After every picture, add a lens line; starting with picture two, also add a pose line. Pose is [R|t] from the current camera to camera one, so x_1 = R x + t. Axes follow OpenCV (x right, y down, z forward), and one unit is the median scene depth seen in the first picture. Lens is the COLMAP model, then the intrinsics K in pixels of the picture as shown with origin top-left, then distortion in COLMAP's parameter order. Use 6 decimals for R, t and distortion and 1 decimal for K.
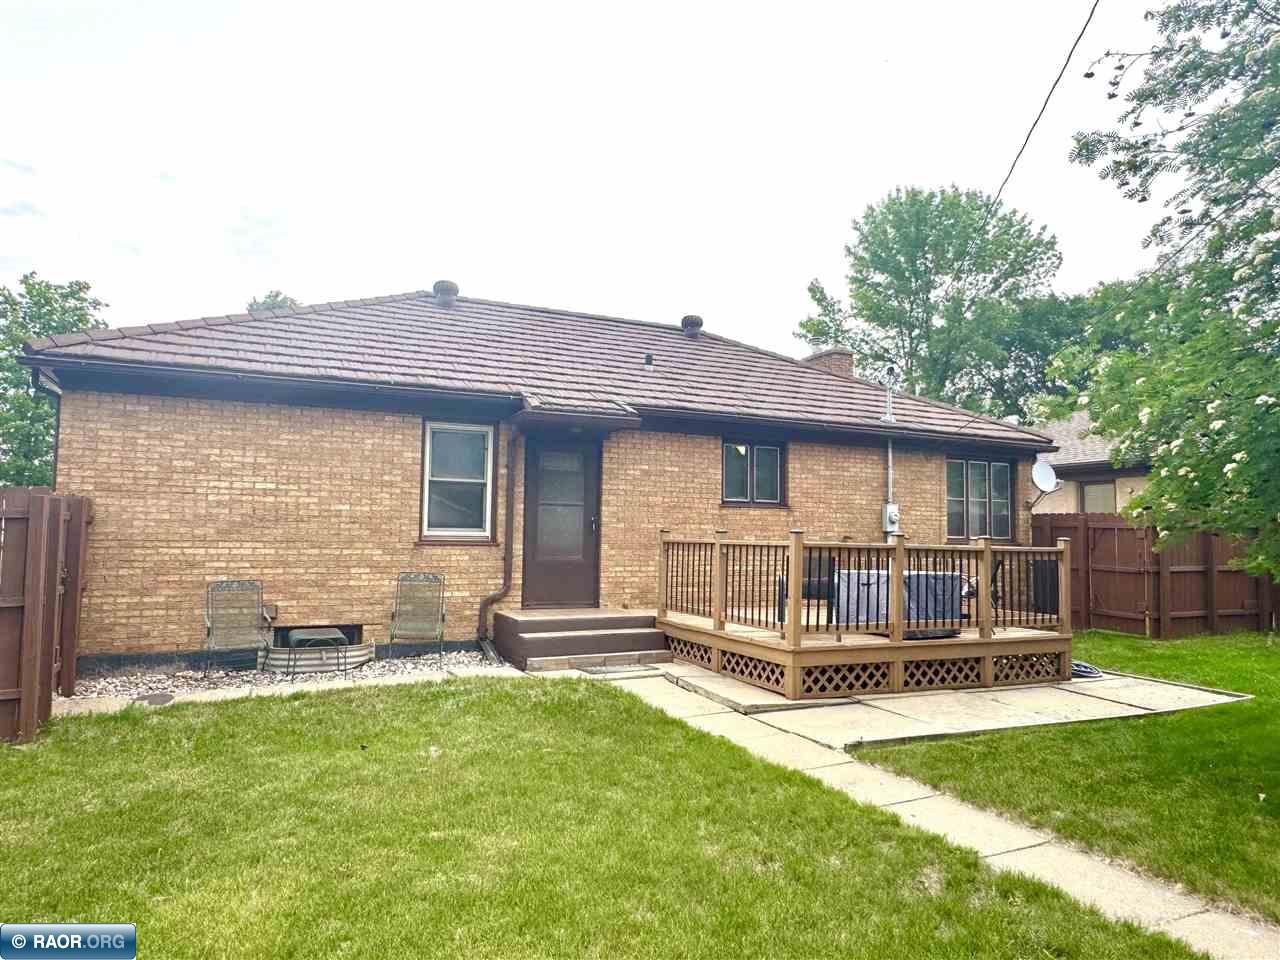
lens RADIAL K [[824.7, 0, 641.9], [0, 824.7, 480.6], [0, 0, 1]] dist [-0.004235, 0.006633]
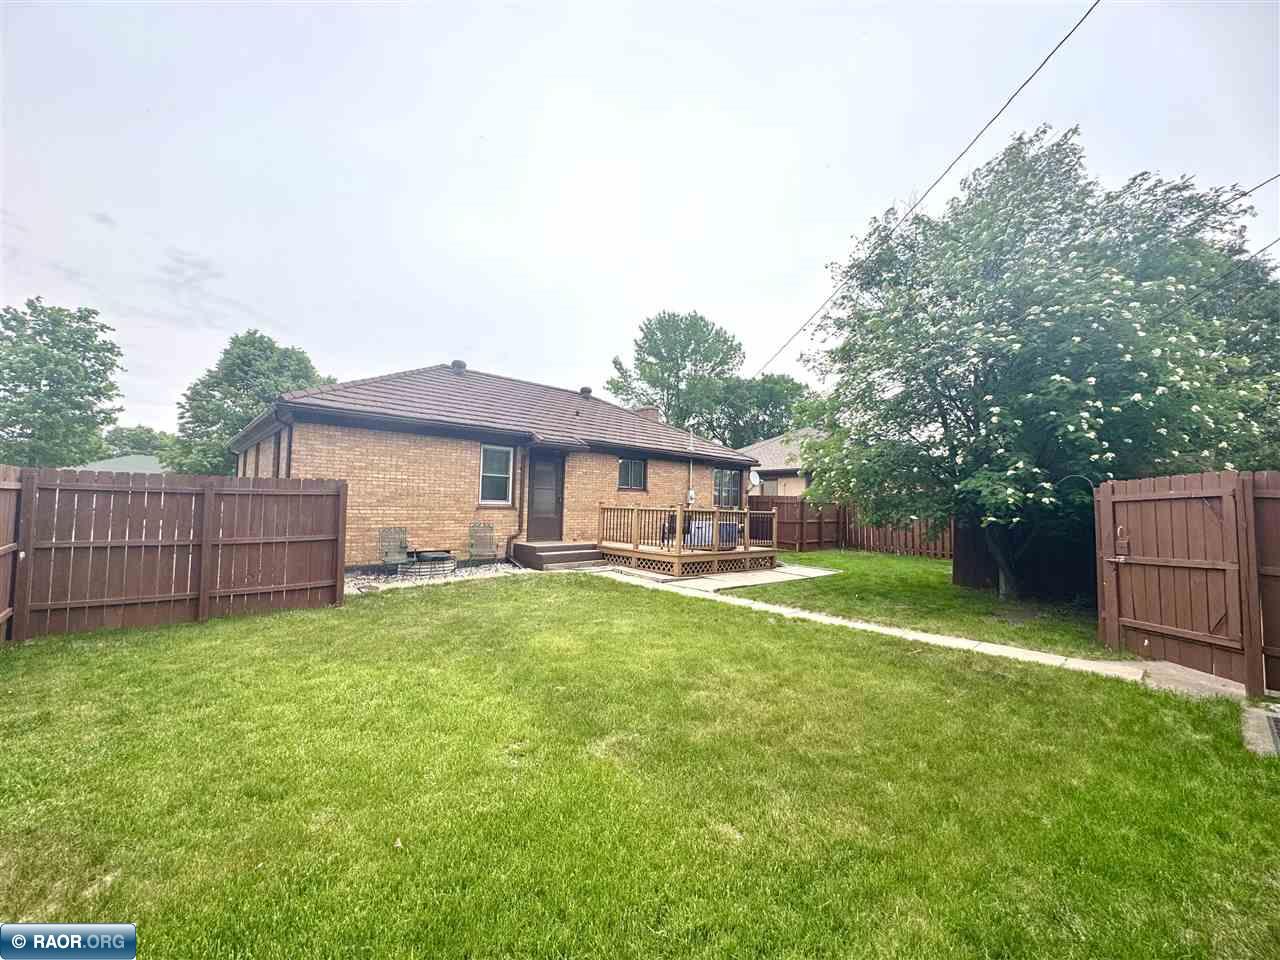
lens RADIAL K [[514.0, 0, 637.9], [0, 514.0, 479.5], [0, 0, 1]] dist [0.000947, 0.000517]
pose [[0.955786, 0.022228, 0.293223, -0.245115], [-0.028548, 0.999443, 0.017292, -0.020087], [-0.292675, -0.024898, 0.955888, -0.234127]]
